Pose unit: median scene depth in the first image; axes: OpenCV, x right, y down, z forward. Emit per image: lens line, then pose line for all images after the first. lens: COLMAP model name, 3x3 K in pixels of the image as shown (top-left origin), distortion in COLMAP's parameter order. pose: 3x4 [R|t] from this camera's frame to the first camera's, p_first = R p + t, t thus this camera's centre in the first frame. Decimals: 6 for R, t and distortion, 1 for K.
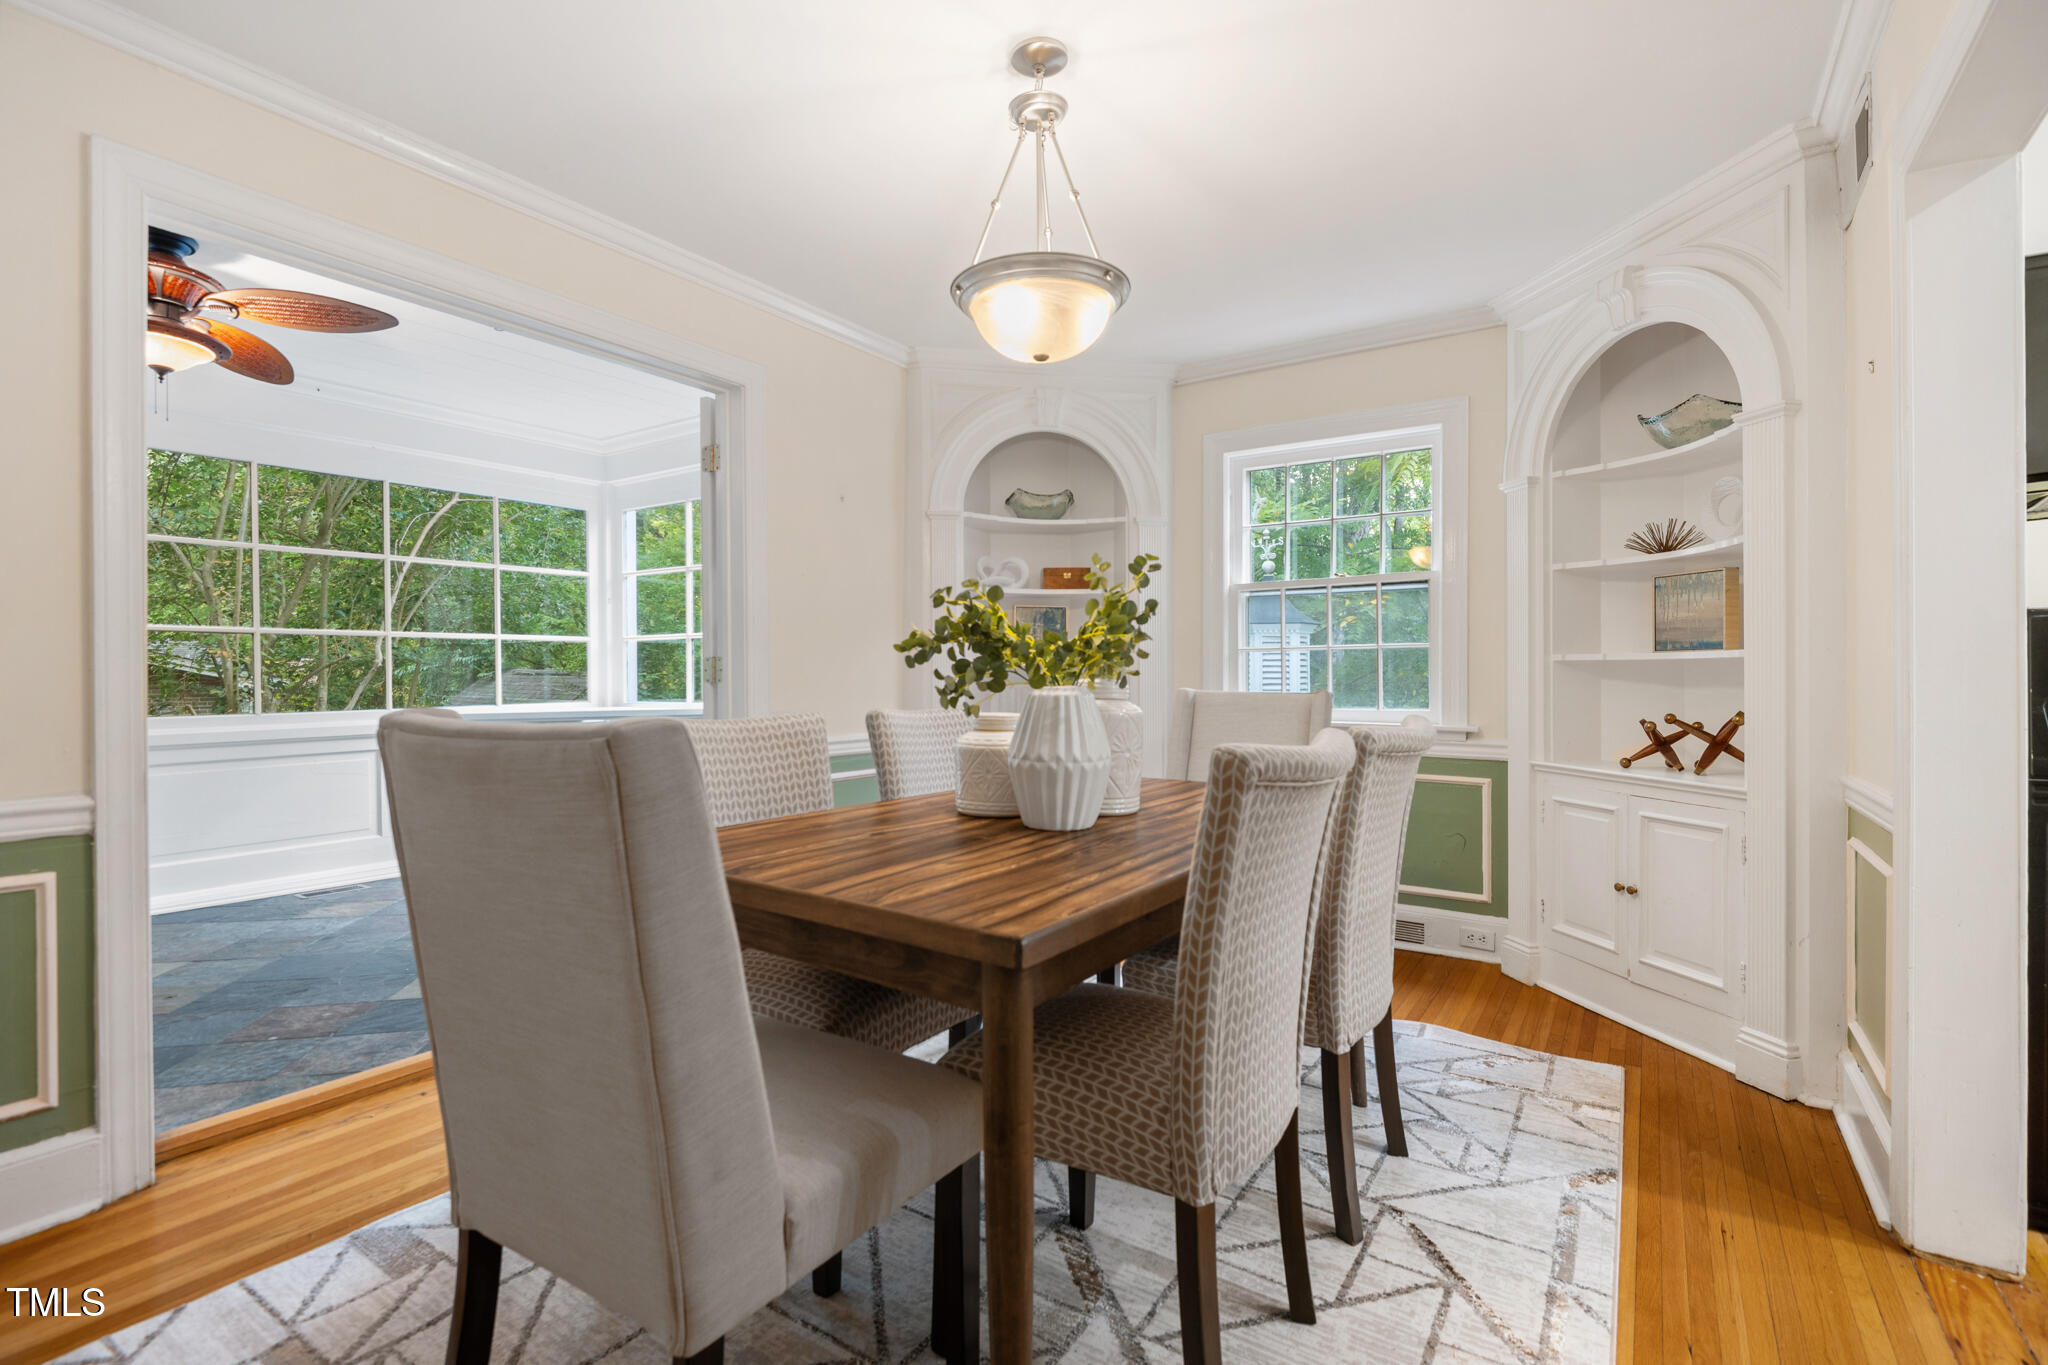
lens RADIAL K [[930.6, 0, 1024.0], [0, 930.6, 682.5], [0, 0, 1]] dist [0.001759, 0.000115]
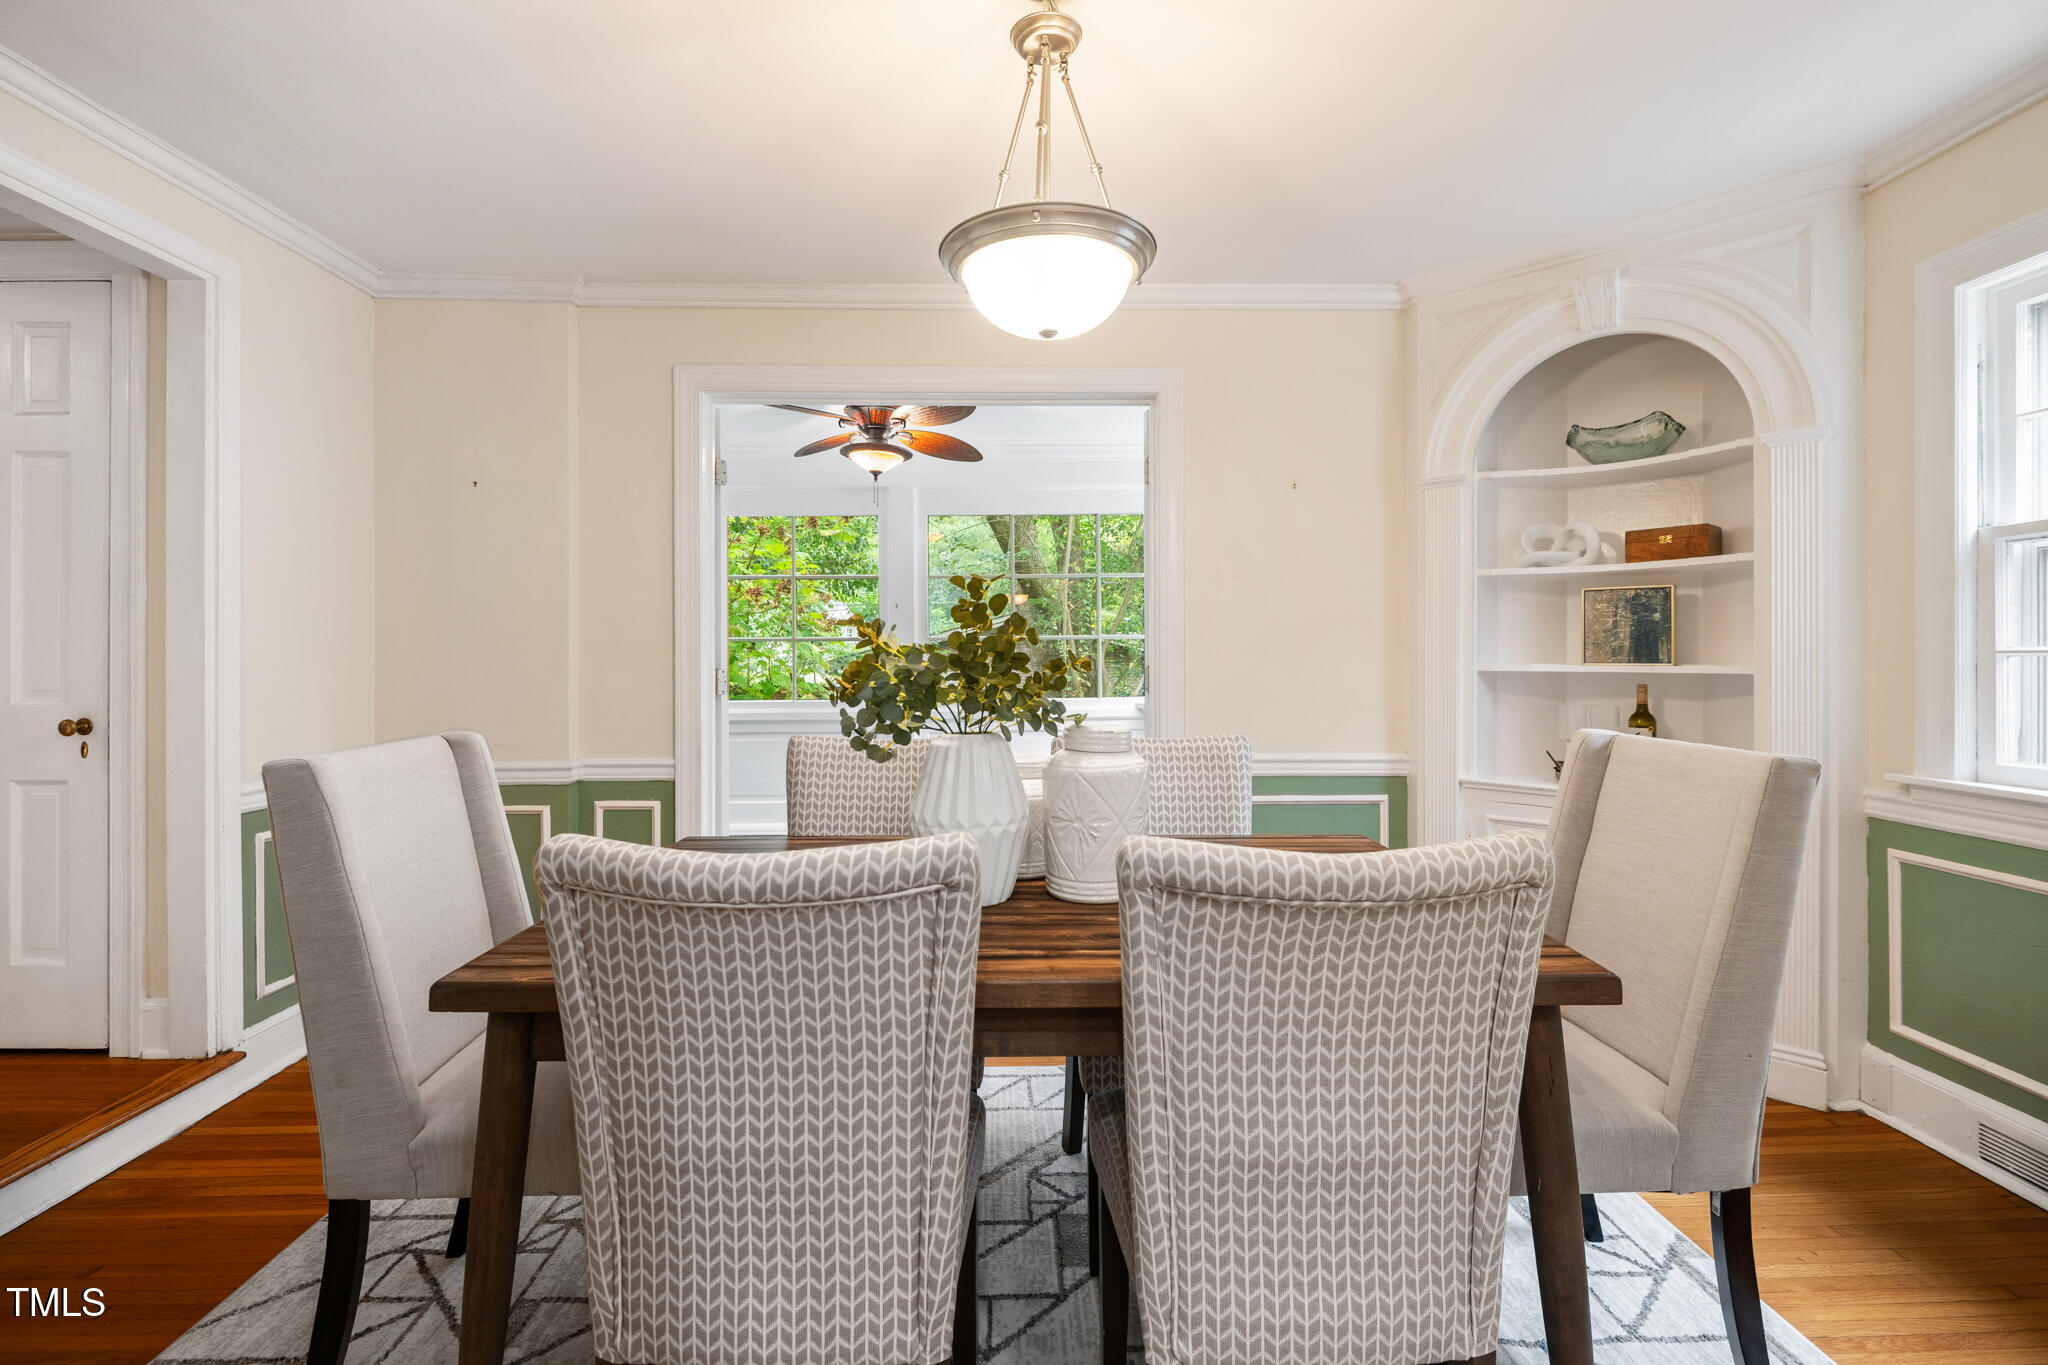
lens RADIAL K [[955.3, 0, 1019.8], [0, 955.3, 649.8], [0, 0, 1]] dist [0.000693, -0.000049]
pose [[0.565434, -0.001790, -0.824791, 0.379626], [-0.003668, 0.999982, -0.004685, -0.033670], [0.824785, 0.005674, 0.565418, 0.250306]]
